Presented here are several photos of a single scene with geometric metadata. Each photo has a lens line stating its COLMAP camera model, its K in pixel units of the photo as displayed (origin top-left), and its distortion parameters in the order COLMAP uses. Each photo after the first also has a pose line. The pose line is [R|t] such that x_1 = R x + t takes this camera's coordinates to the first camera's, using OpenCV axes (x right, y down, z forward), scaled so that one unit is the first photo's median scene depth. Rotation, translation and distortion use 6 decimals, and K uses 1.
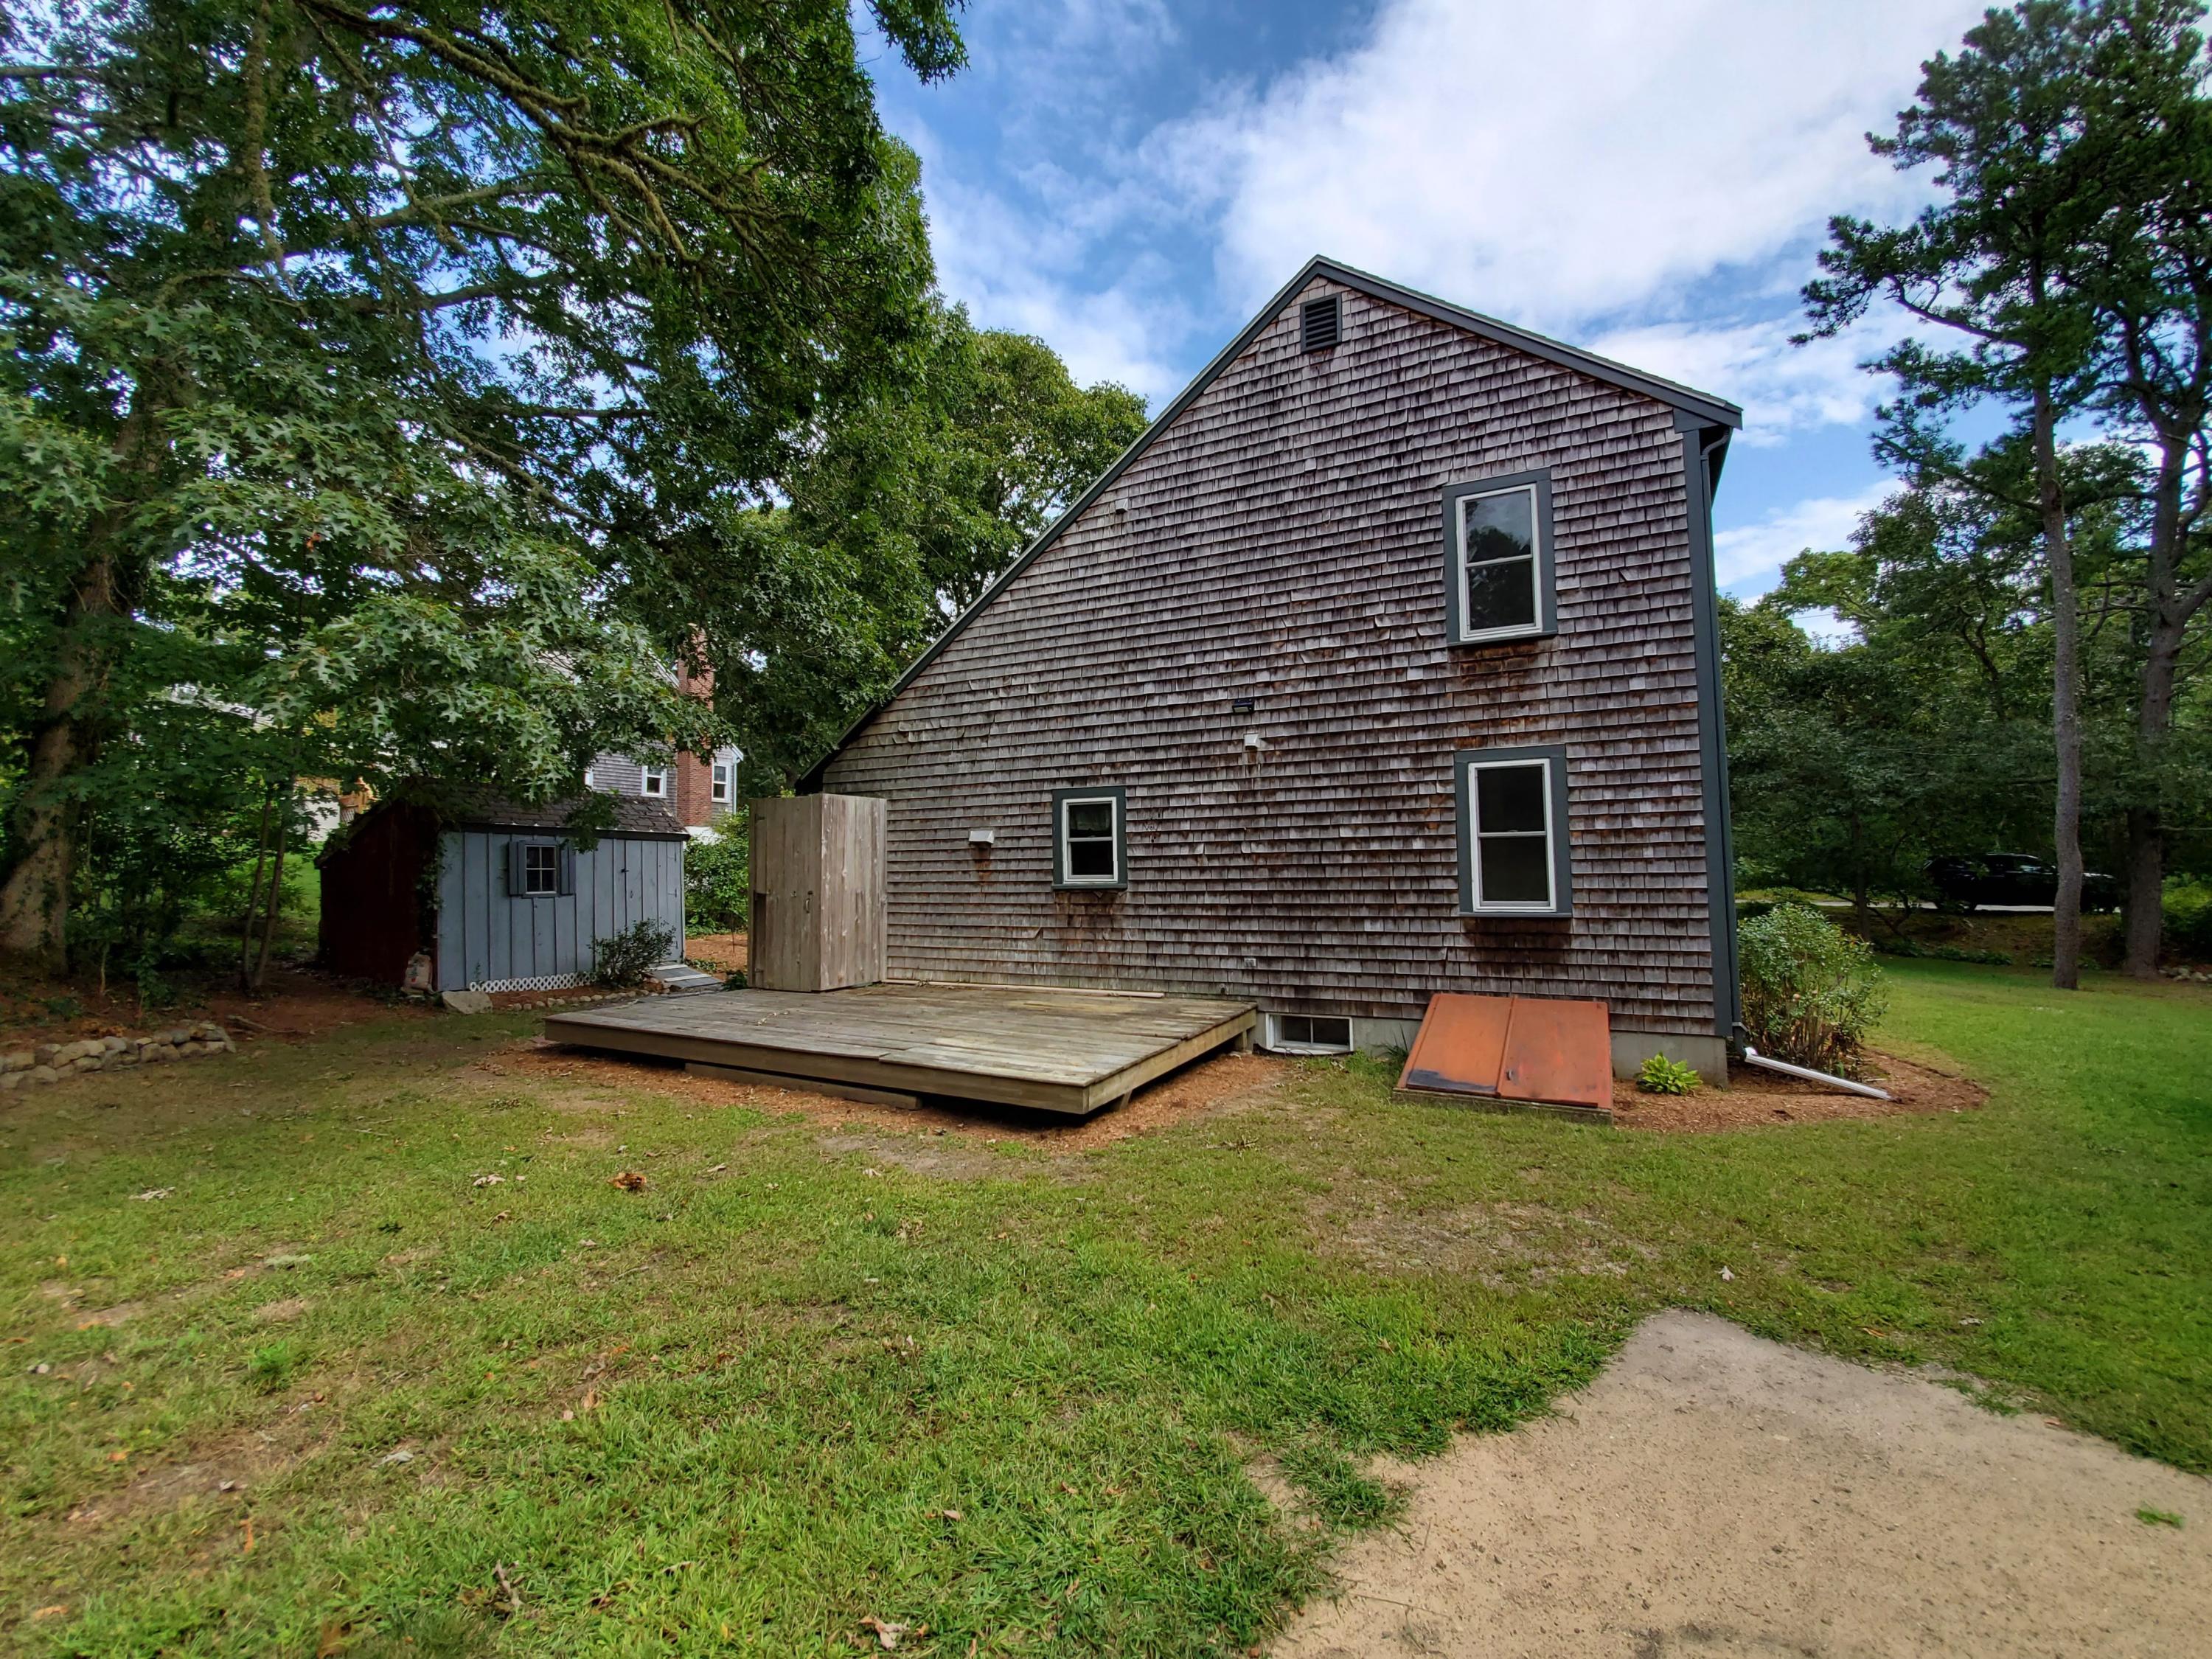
lens RADIAL K [[931.1, 0, 1118.4], [0, 931.1, 814.0], [0, 0, 1]] dist [0.001346, 0.000147]
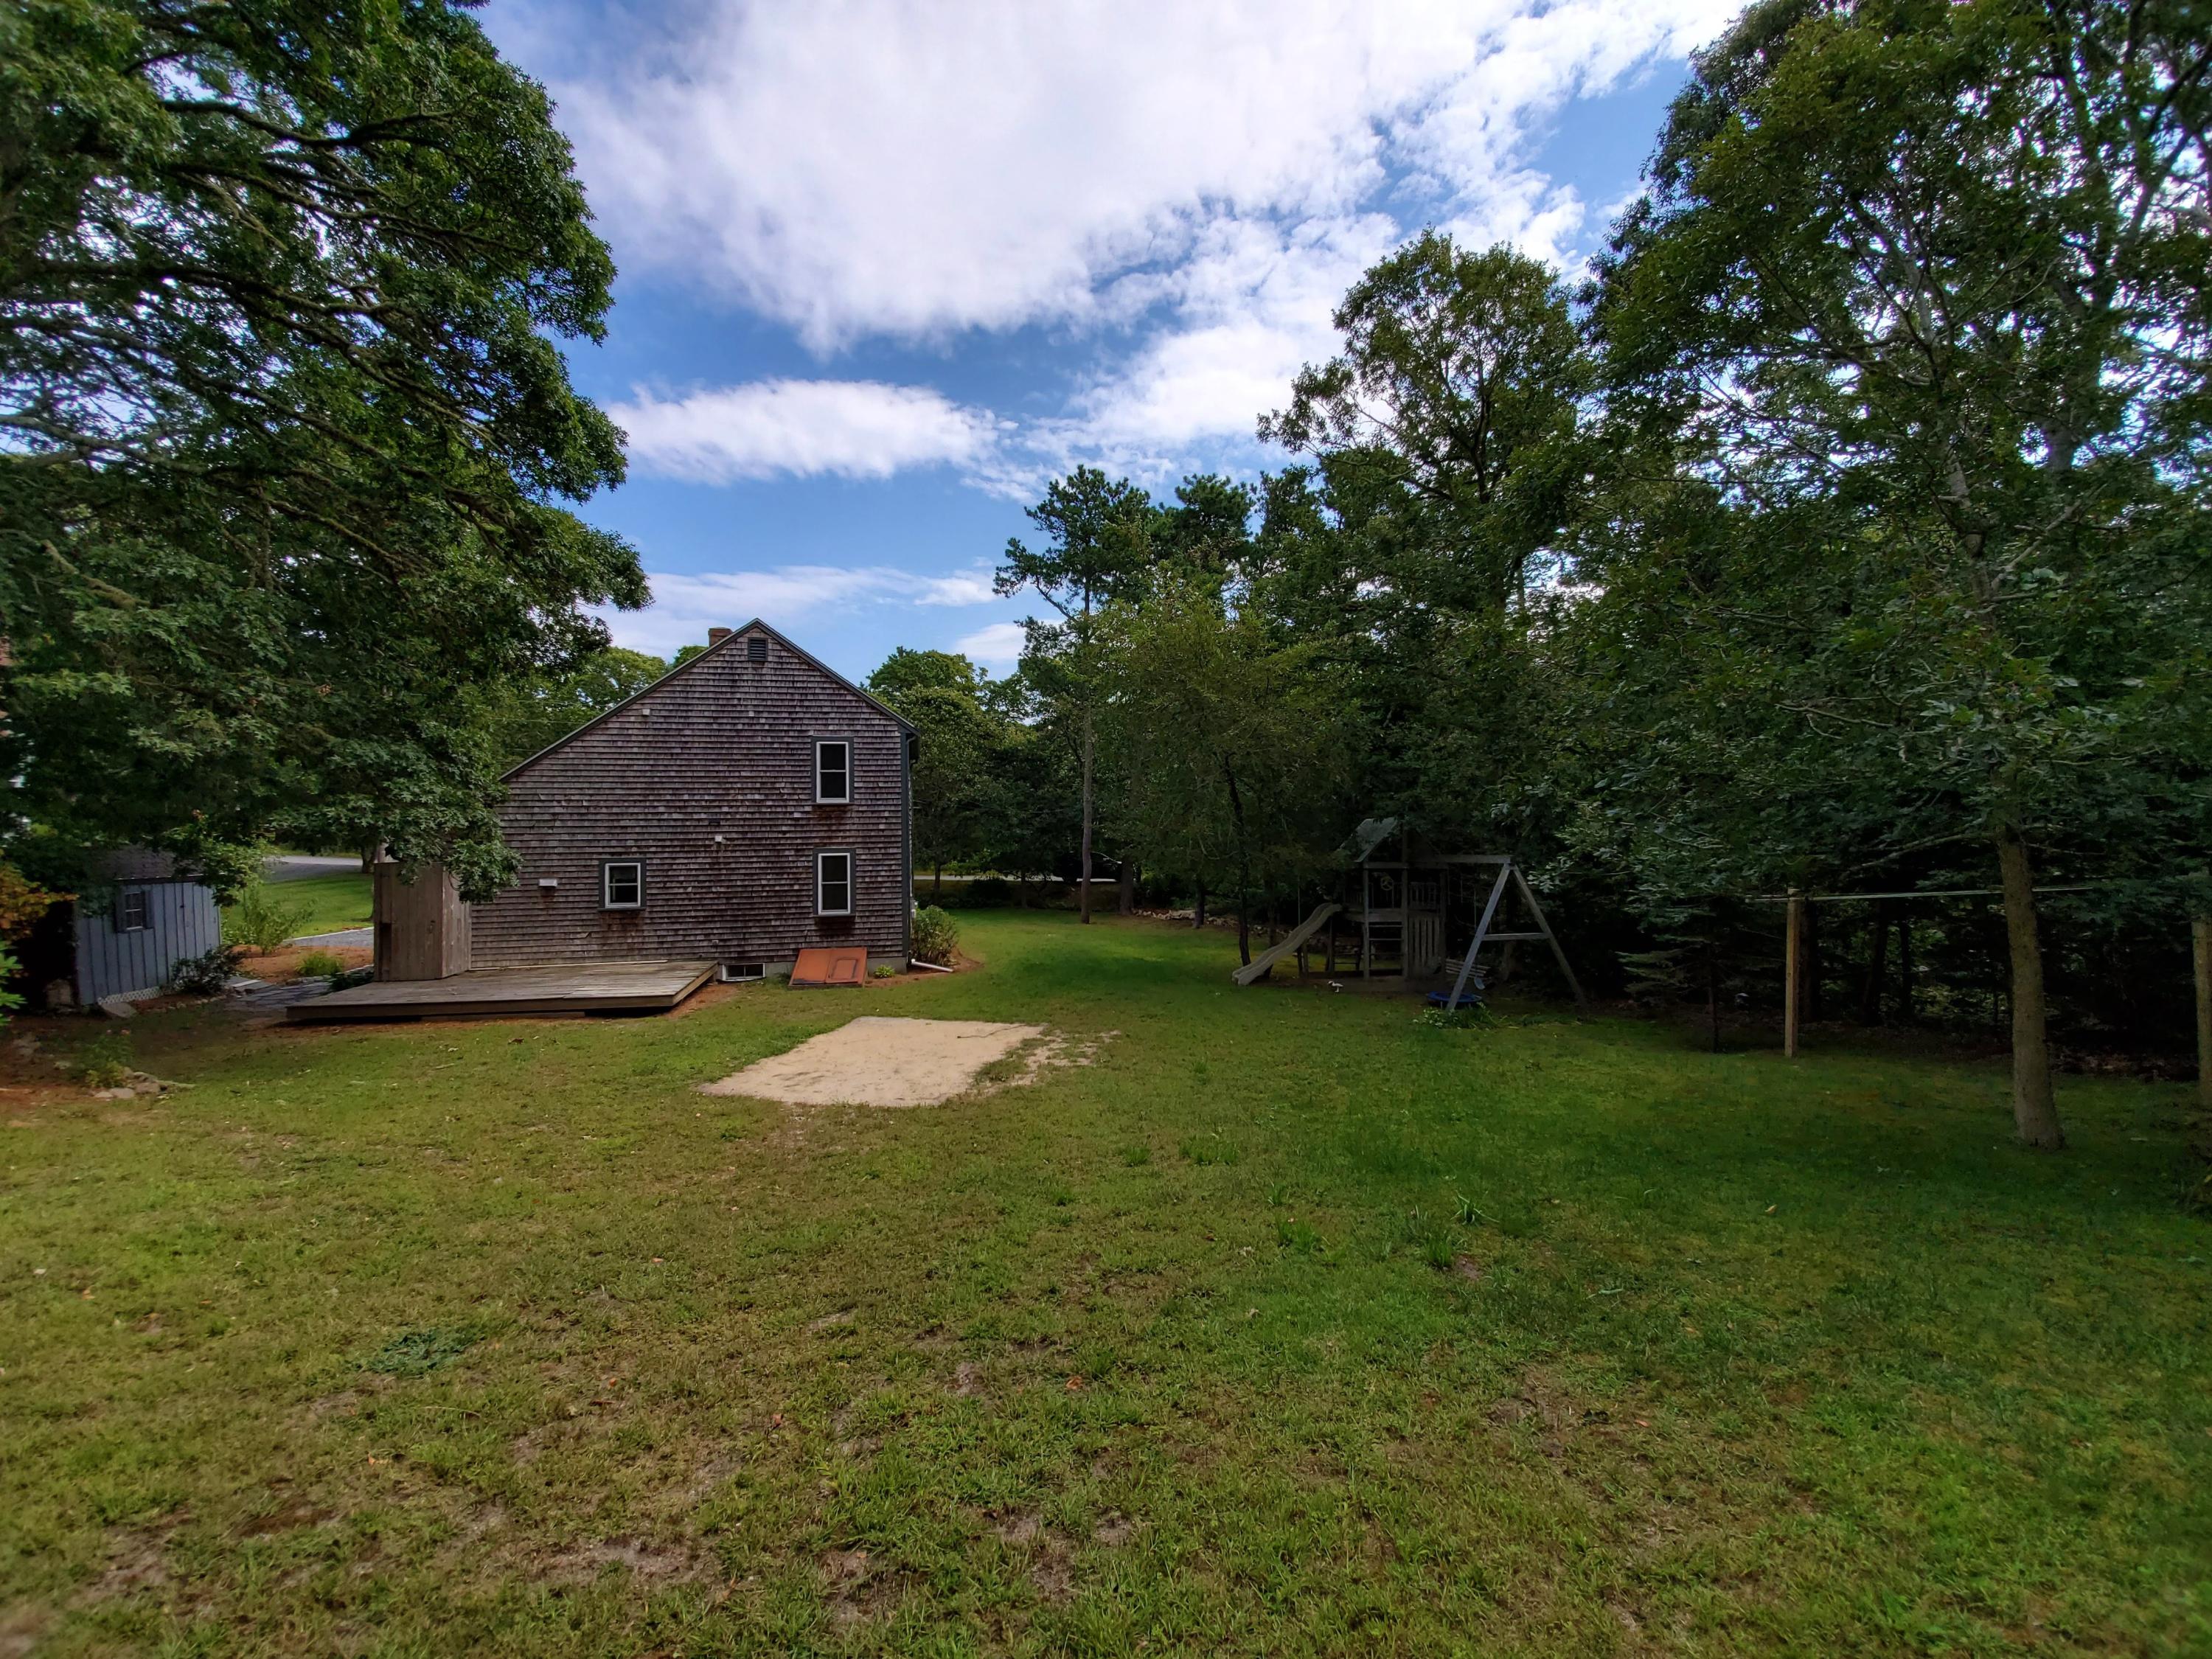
lens RADIAL K [[876.8, 0, 1105.8], [0, 876.8, 810.5], [0, 0, 1]] dist [0.019176, -0.020151]
pose [[0.778659, 0.016796, 0.627223, -0.440555], [-0.038228, 0.999055, 0.020705, -0.223759], [-0.626282, -0.040099, 0.778565, -1.148894]]
